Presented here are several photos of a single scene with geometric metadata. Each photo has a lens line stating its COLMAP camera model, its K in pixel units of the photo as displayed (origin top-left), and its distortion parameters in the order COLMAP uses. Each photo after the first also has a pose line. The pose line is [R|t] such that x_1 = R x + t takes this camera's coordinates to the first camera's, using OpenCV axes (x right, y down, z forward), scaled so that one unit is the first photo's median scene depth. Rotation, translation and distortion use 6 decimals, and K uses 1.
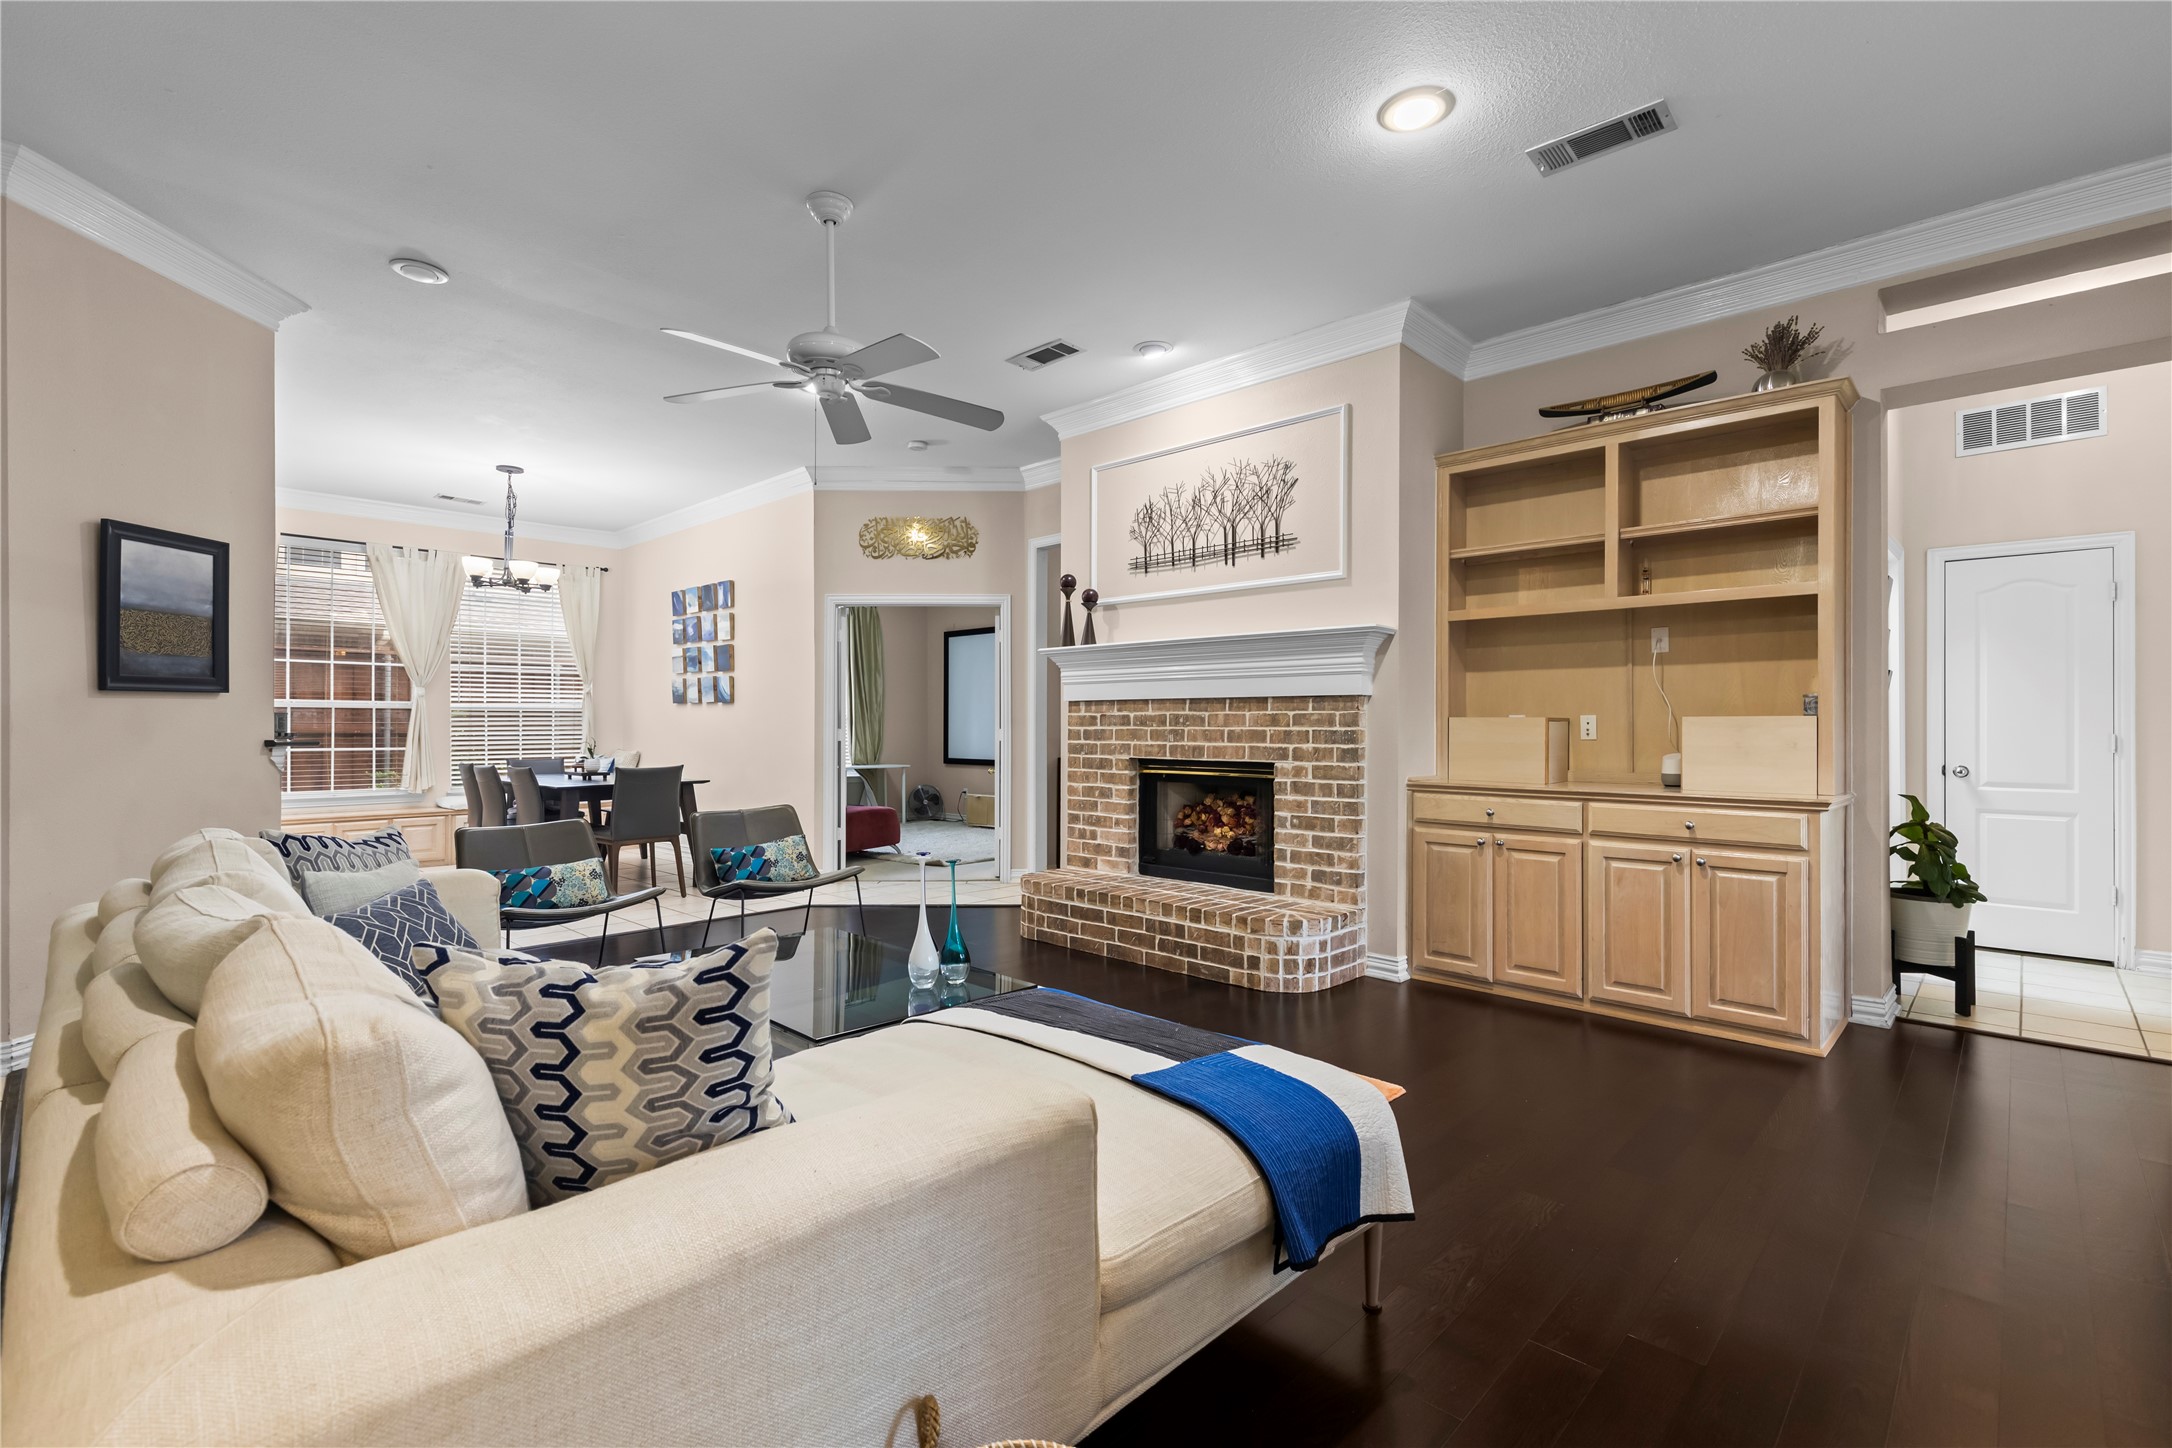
lens RADIAL K [[981.9, 0, 1077.0], [0, 981.9, 727.0], [0, 0, 1]] dist [0.004679, 0.000298]
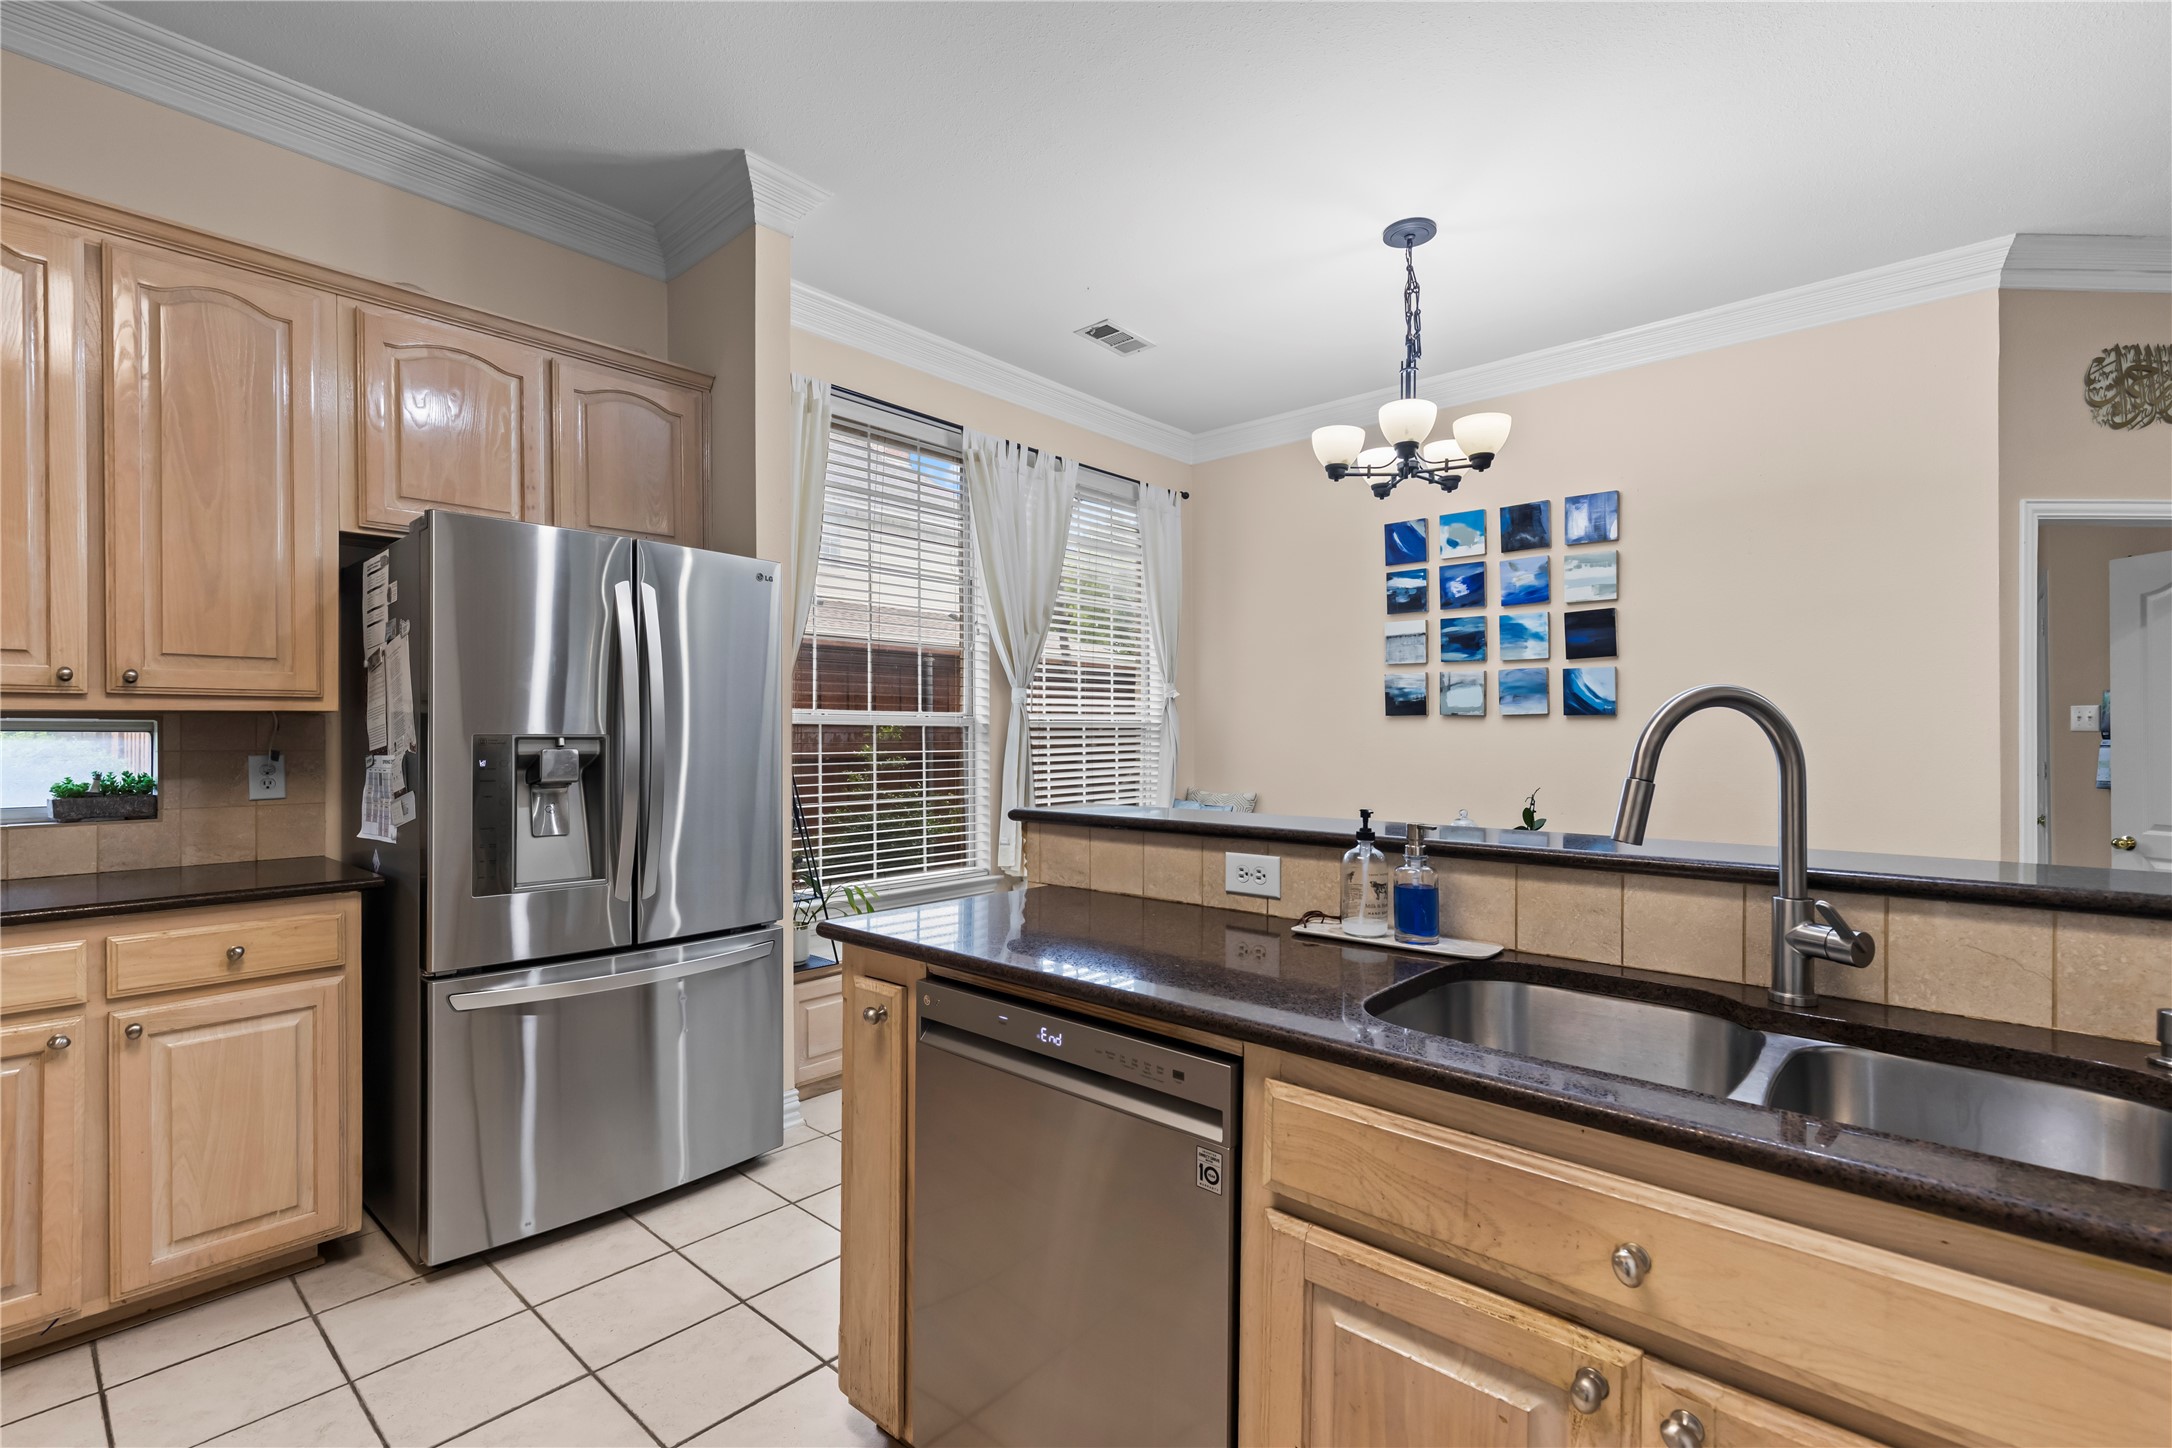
lens RADIAL K [[981.9, 0, 1077.0], [0, 981.9, 727.0], [0, 0, 1]] dist [0.004679, 0.000298]
pose [[0.999155, -0.002158, 0.041055, -1.068047], [0.002126, 0.999997, 0.000817, -0.029319], [-0.041057, -0.000729, 0.999157, 0.729824]]
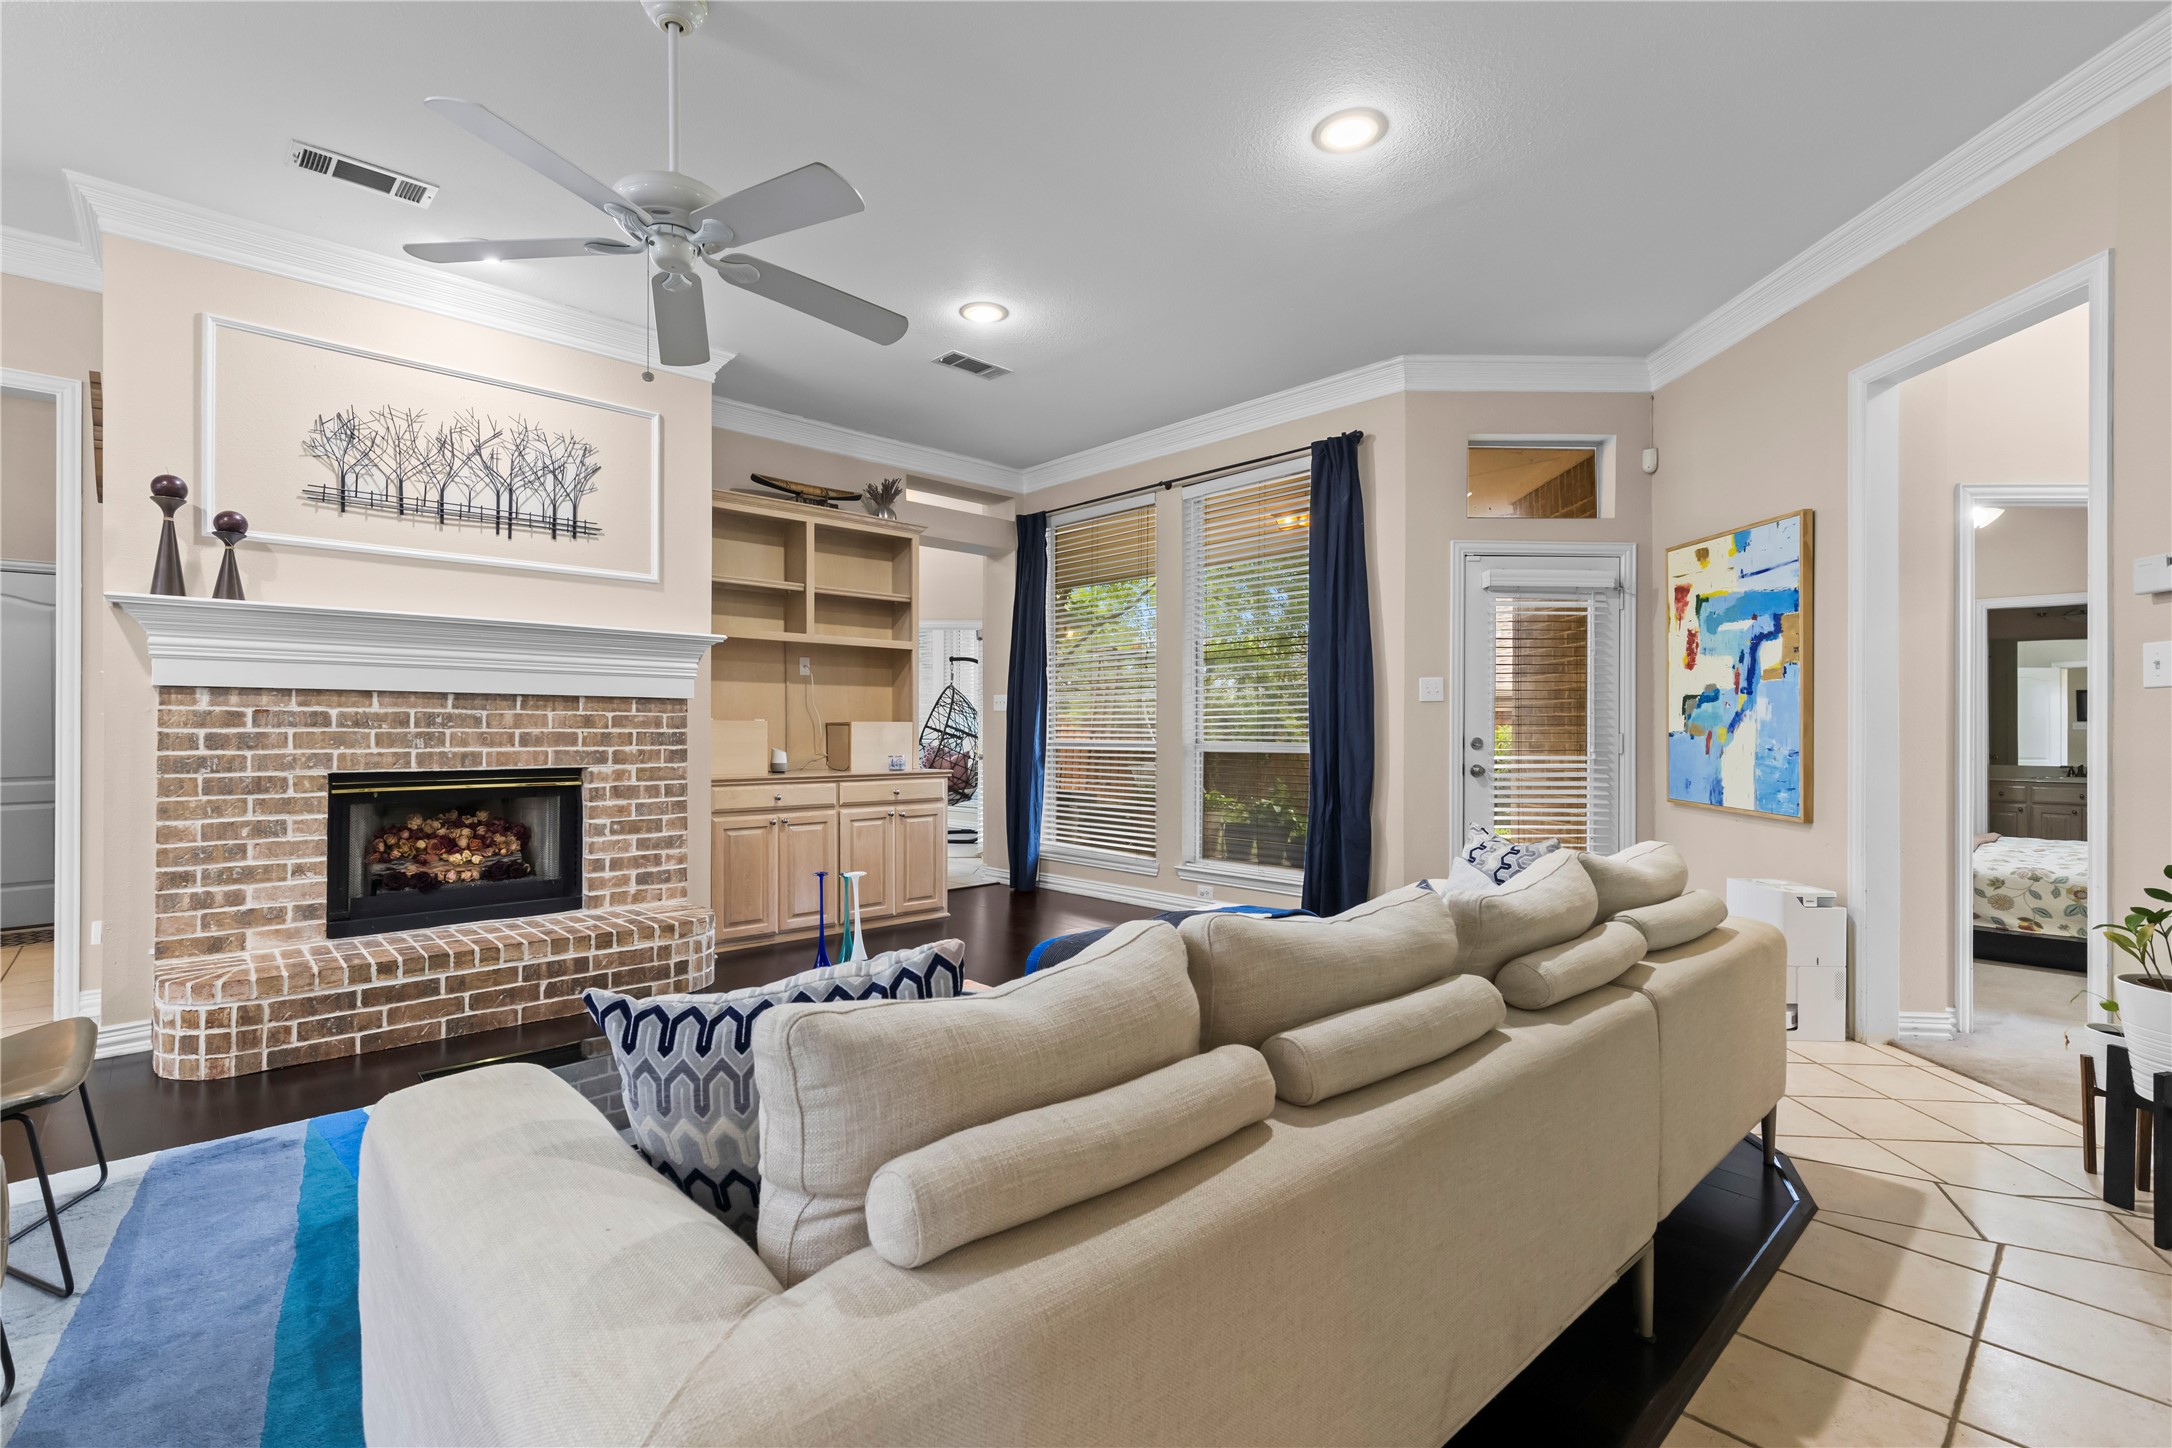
lens RADIAL K [[981.9, 0, 1077.0], [0, 981.9, 727.0], [0, 0, 1]] dist [0.004679, 0.000298]
pose [[0.043241, 0.000329, 0.999065, -0.679335], [-0.001173, 0.999999, -0.000279, -0.001911], [-0.999064, -0.001160, 0.043241, 0.481667]]
